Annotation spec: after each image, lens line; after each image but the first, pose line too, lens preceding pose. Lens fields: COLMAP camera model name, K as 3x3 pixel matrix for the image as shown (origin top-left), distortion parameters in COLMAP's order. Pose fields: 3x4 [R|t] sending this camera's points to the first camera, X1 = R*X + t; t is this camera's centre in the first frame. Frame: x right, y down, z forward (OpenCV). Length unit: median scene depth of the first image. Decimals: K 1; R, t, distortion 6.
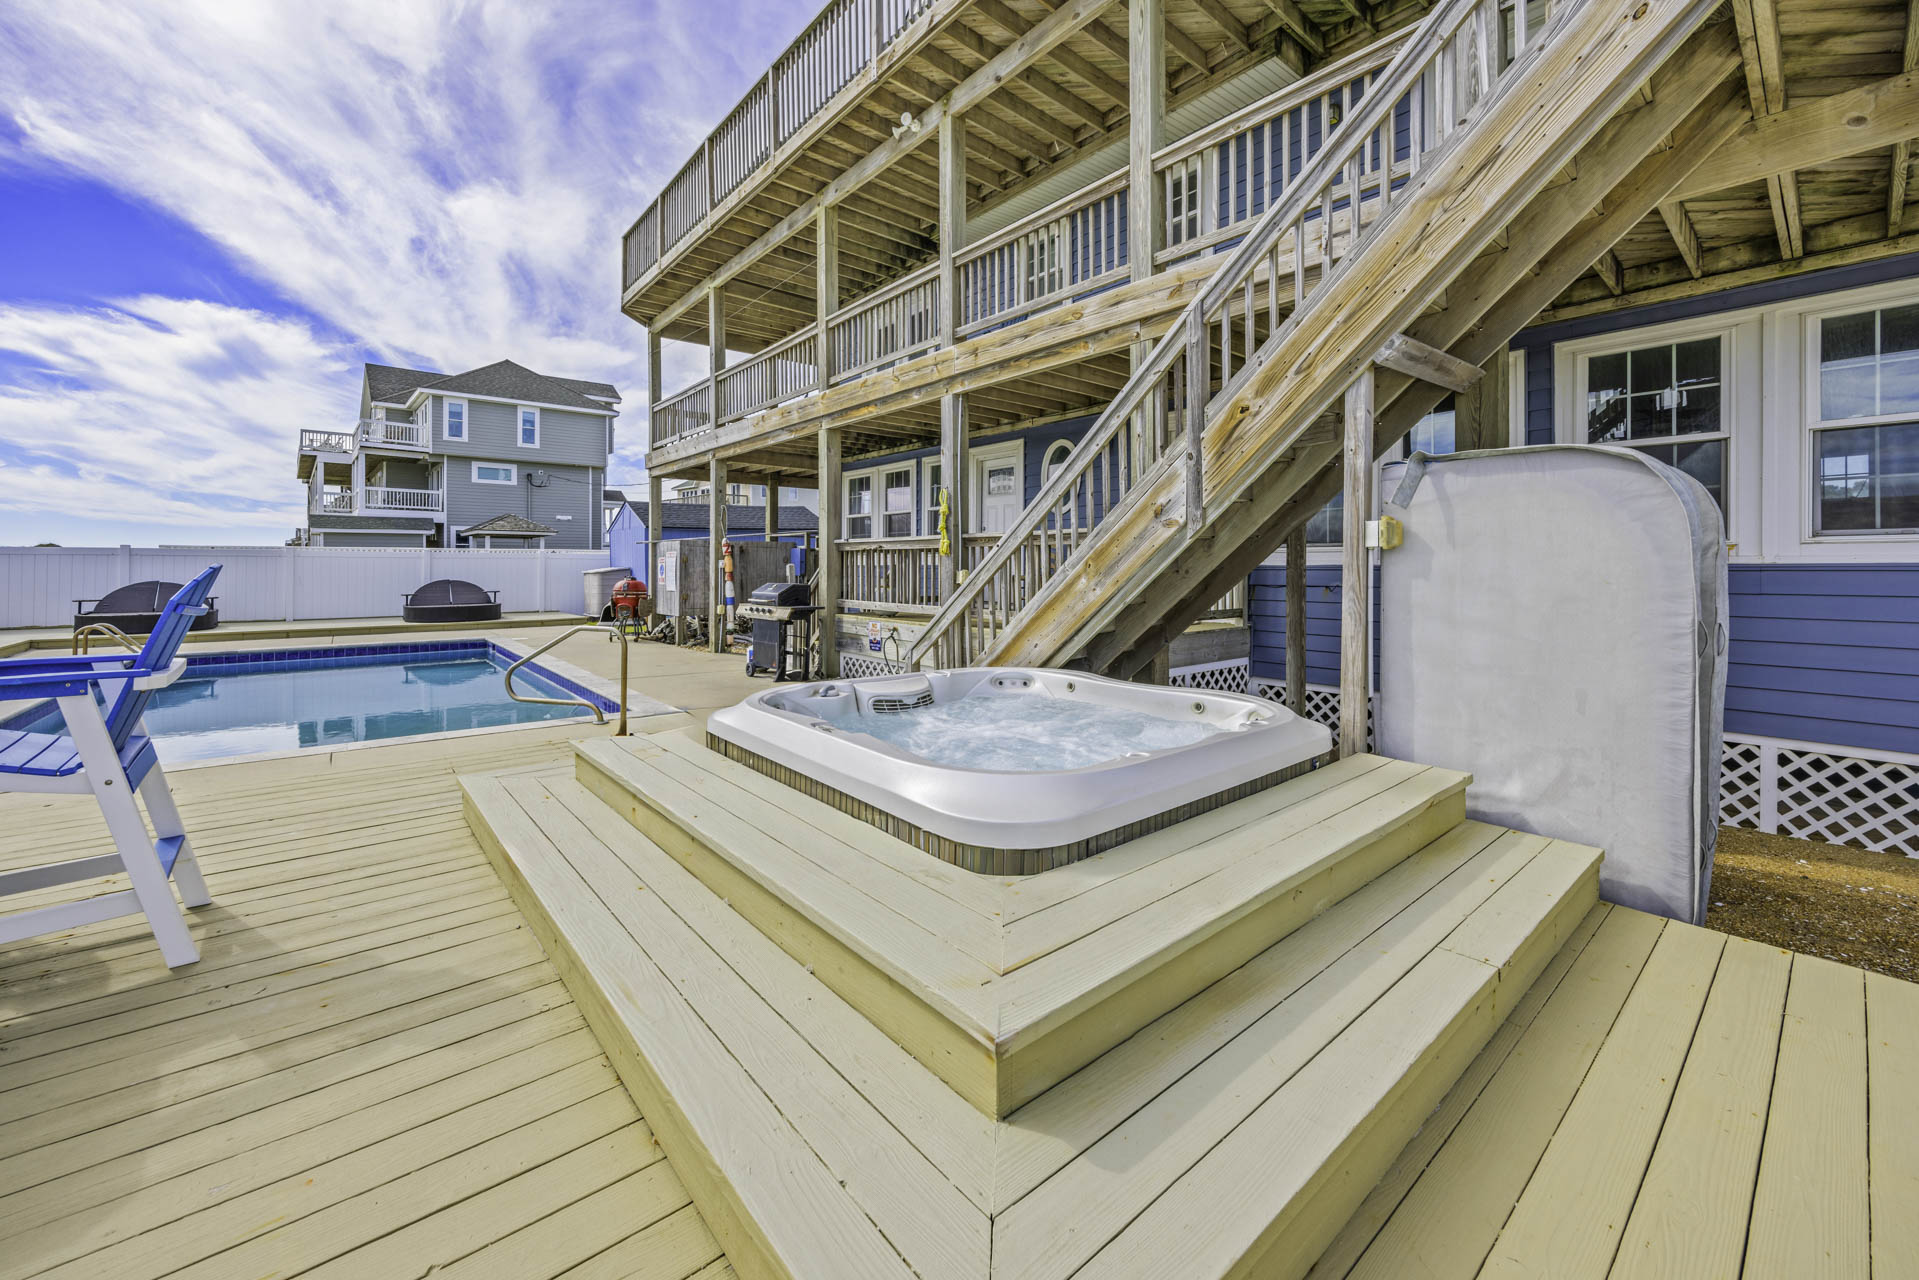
lens RADIAL K [[757.8, 0, 967.5], [0, 757.8, 677.8], [0, 0, 1]] dist [0.015331, 0.000240]
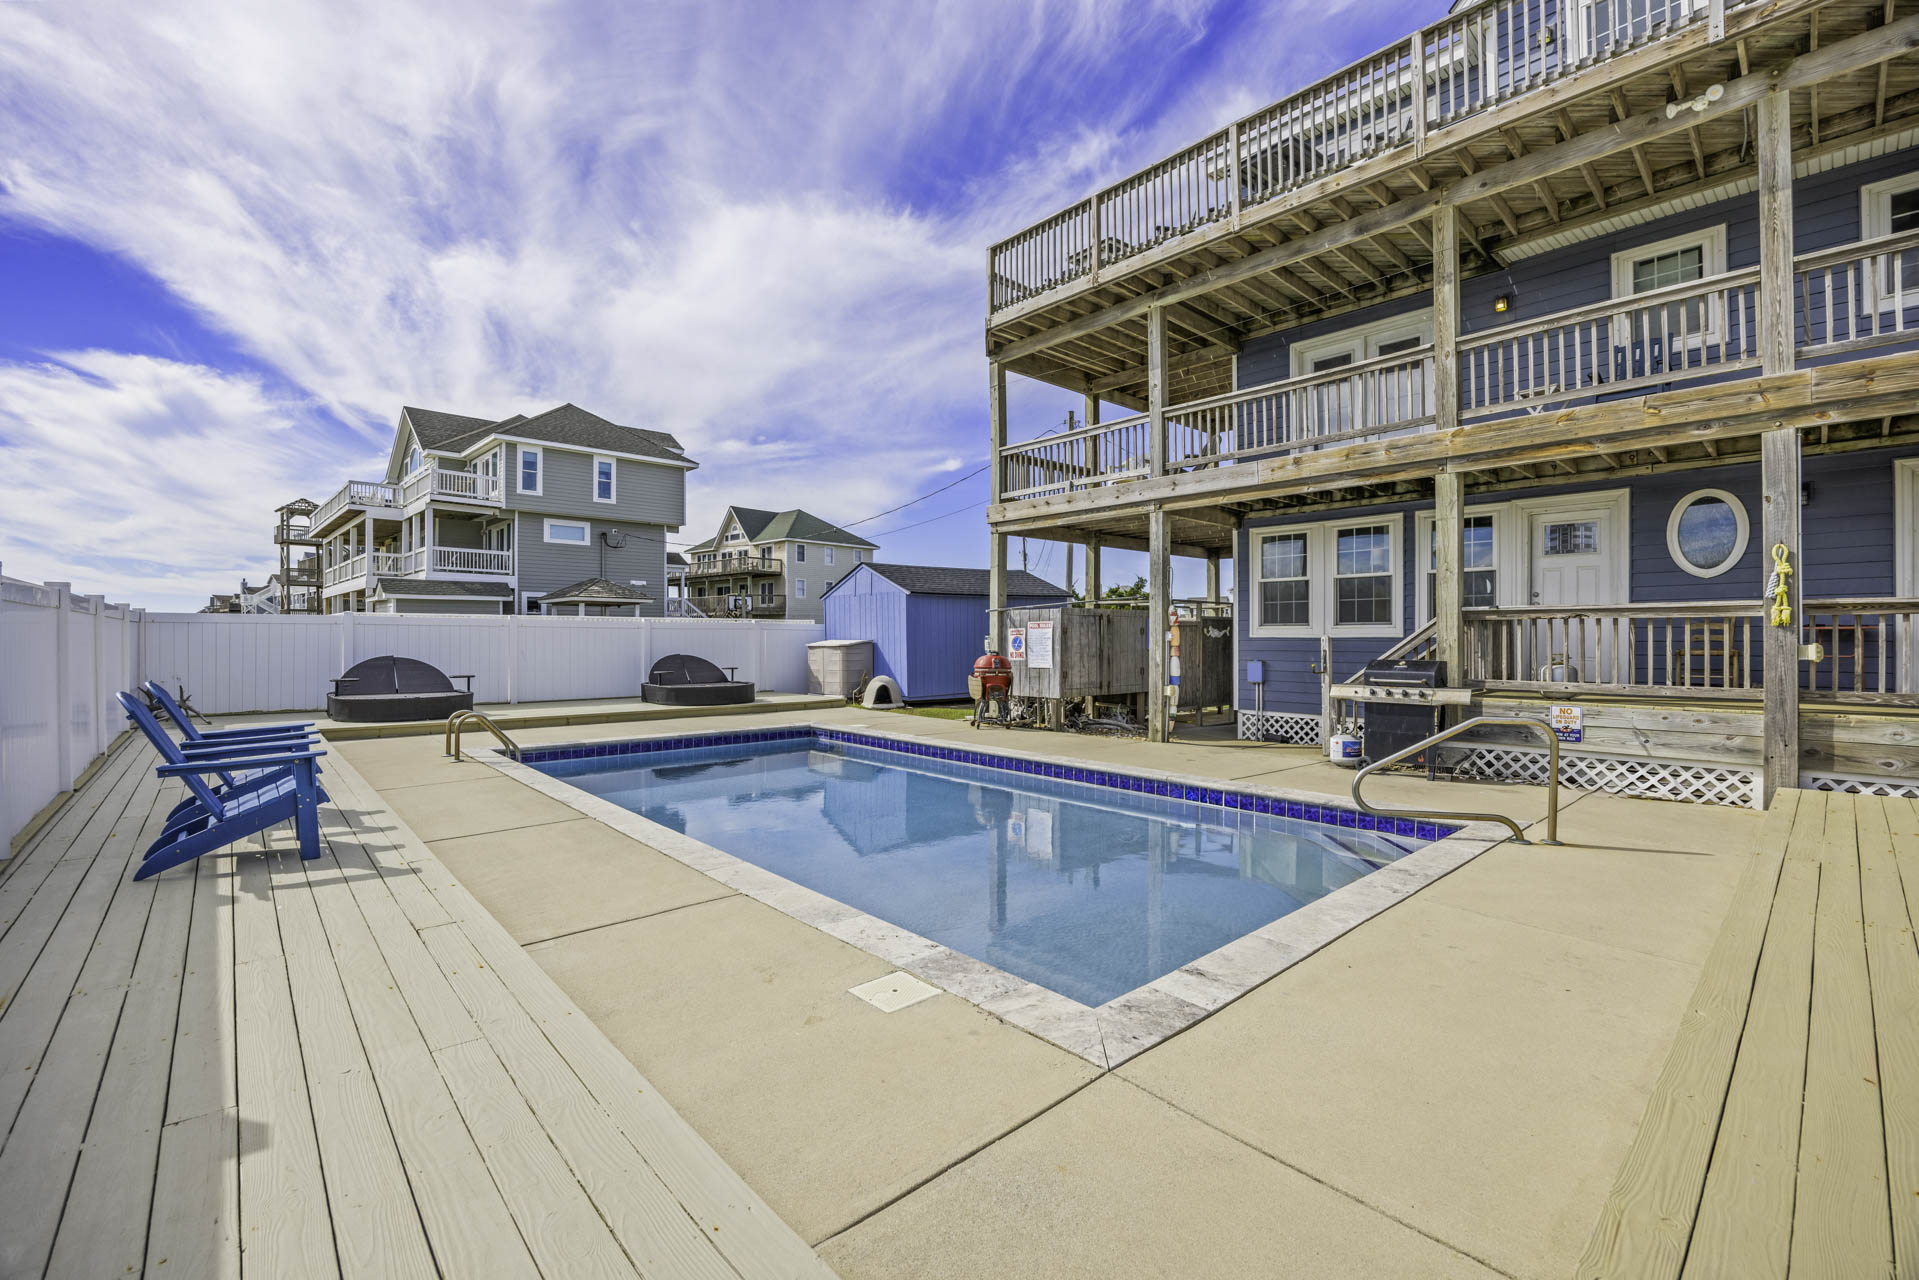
lens RADIAL K [[838.0, 0, 959.5], [0, 838.0, 640.0], [0, 0, 1]] dist [-0.001065, -0.000343]
pose [[0.999152, 0.005424, 0.040812, -0.307128], [0.000573, 0.989353, -0.145533, -0.007771], [-0.041167, 0.145433, 0.988511, 0.064750]]
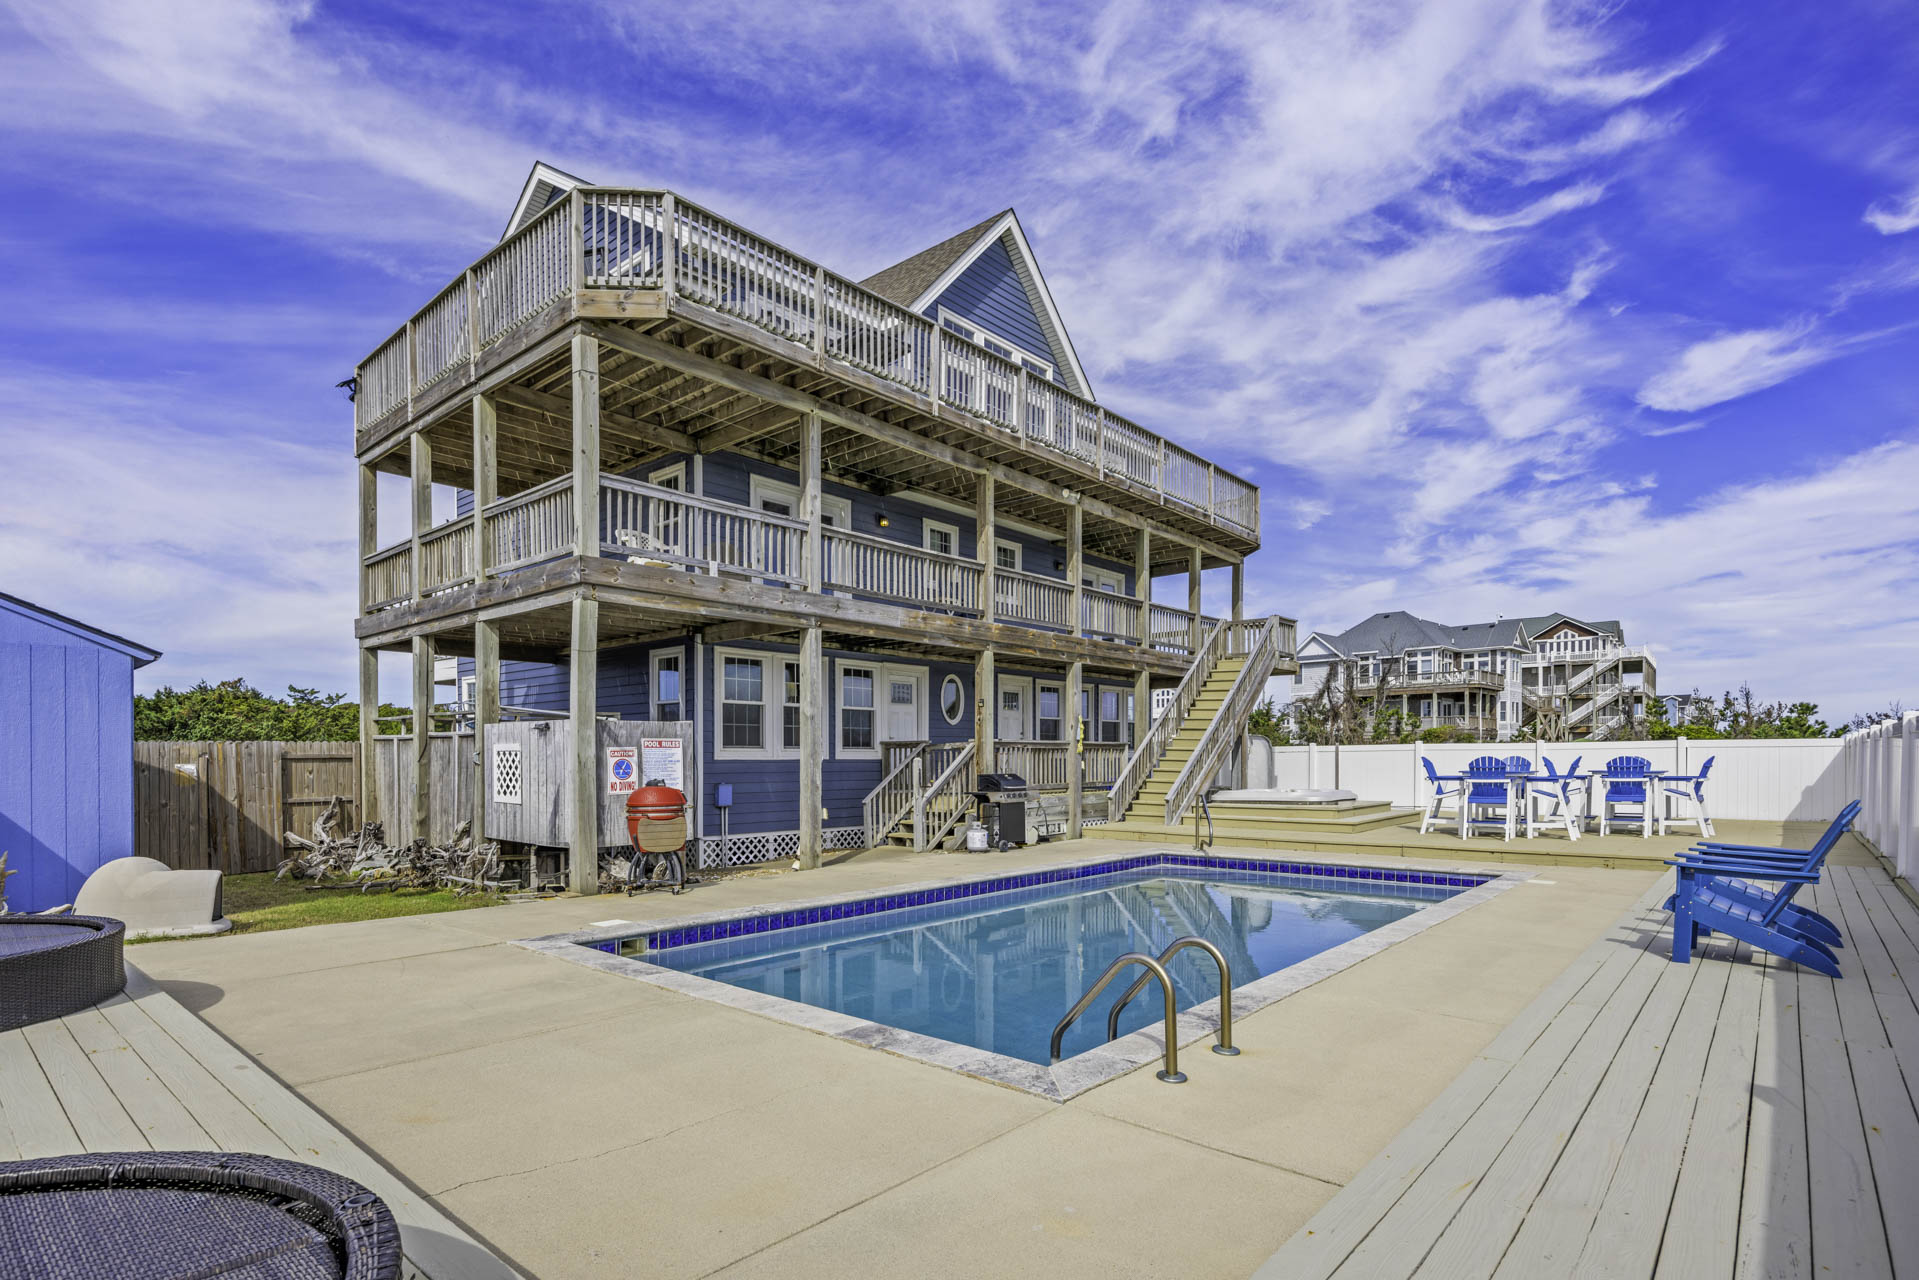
lens RADIAL K [[945.6, 0, 952.8], [0, 945.6, 763.0], [0, 0, 1]] dist [-0.000648, -0.000073]
pose [[-0.138001, 0.000594, 0.990432, -0.700741], [0.148983, 0.988634, 0.020166, -0.076772], [-0.979163, 0.150340, -0.136521, 0.533178]]
